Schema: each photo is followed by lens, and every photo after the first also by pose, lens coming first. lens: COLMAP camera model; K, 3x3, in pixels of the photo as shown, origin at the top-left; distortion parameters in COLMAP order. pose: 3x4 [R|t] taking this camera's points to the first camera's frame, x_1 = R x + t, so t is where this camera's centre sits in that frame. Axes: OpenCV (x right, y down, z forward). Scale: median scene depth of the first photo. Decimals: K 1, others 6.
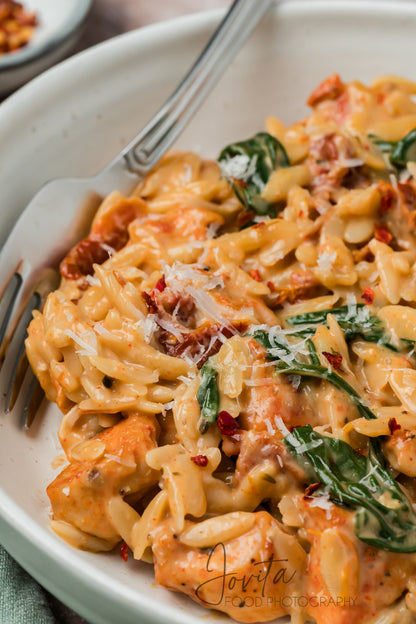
lens RADIAL K [[2618.5, 0, 208.0], [0, 2618.5, 312.0], [0, 0, 1]] dist [0.129995, -5.472777]
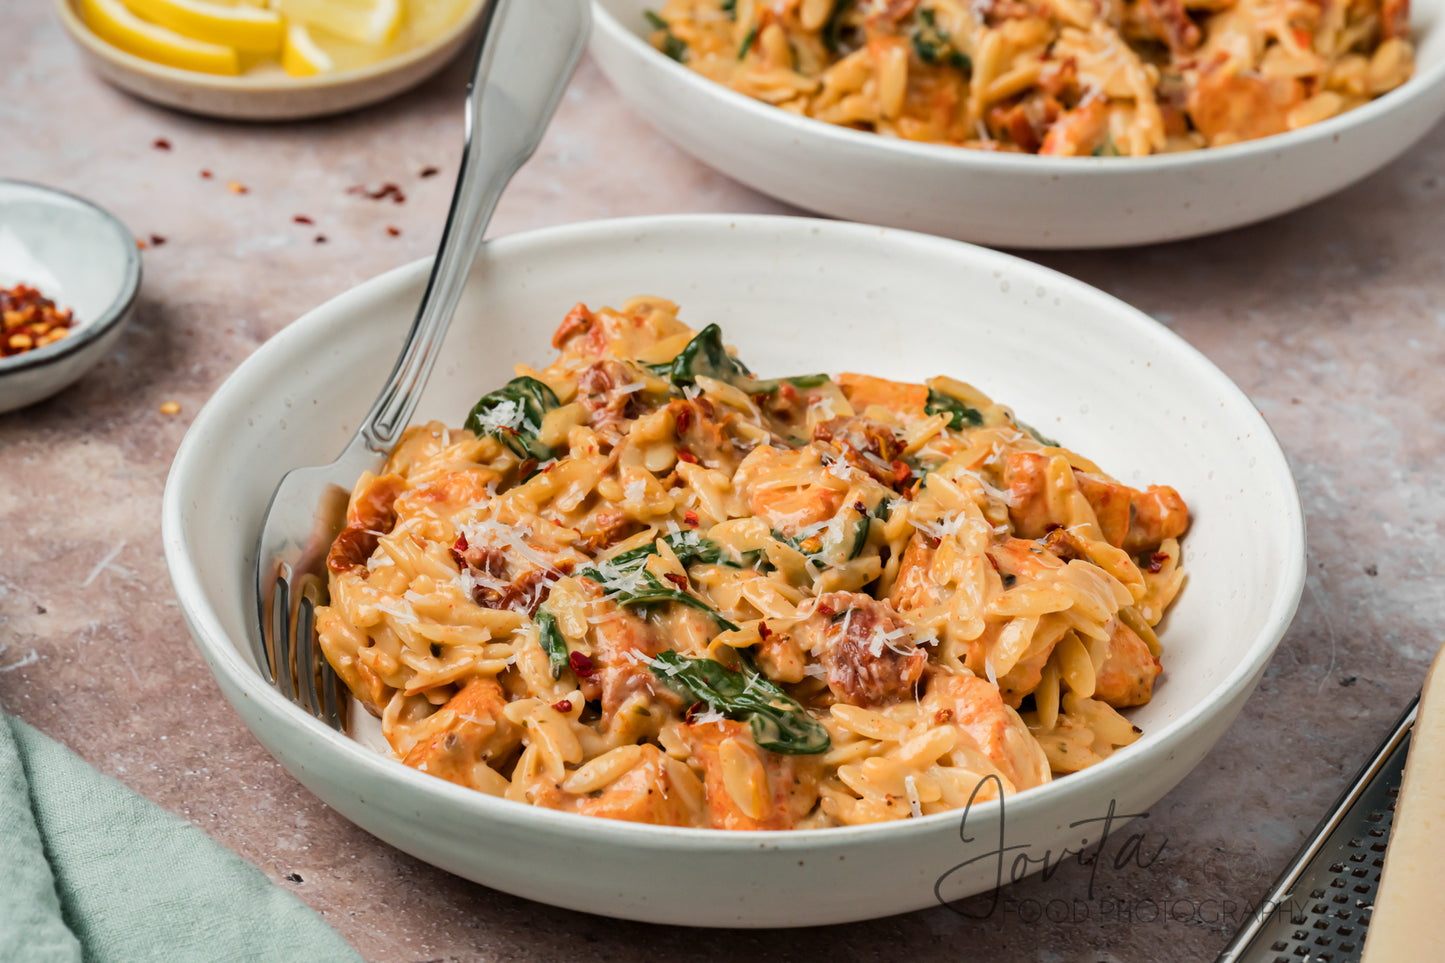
lens RADIAL K [[6063.7, 0, 722.5], [0, 6063.7, 481.5], [0, 0, 1]] dist [0.129995, -5.472777]
pose [[0.966984, -0.177706, 0.182653, -0.302291], [0.203752, 0.969626, -0.135320, 0.263007], [-0.153057, 0.168068, 0.973821, -0.989436]]
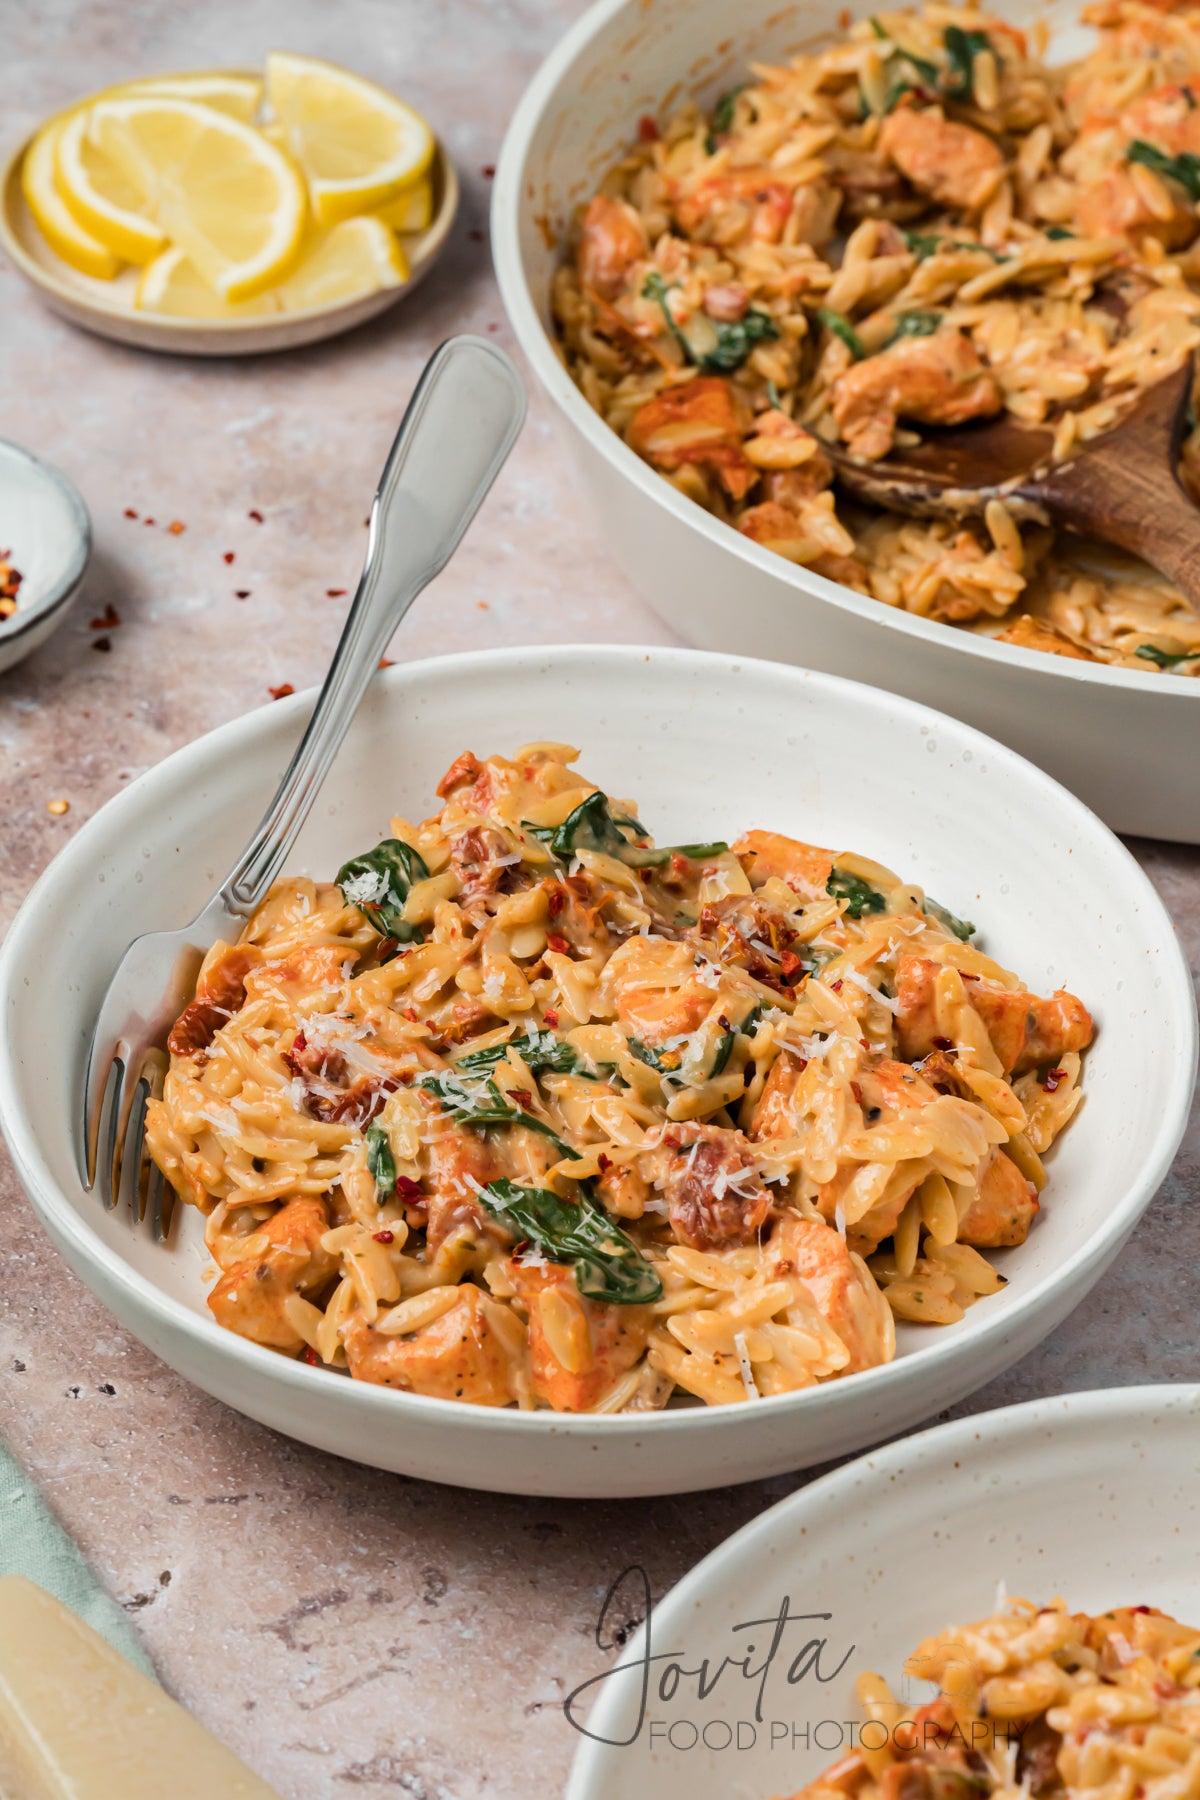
lens RADIAL K [[7553.4, 0, 600.0], [0, 7553.4, 900.0], [0, 0, 1]] dist [0.129995, -5.472777]
pose [[0.986354, -0.148061, 0.072000, -0.090409], [0.151477, 0.987457, -0.044530, 0.066145], [-0.064504, 0.054829, 0.996410, -1.387870]]
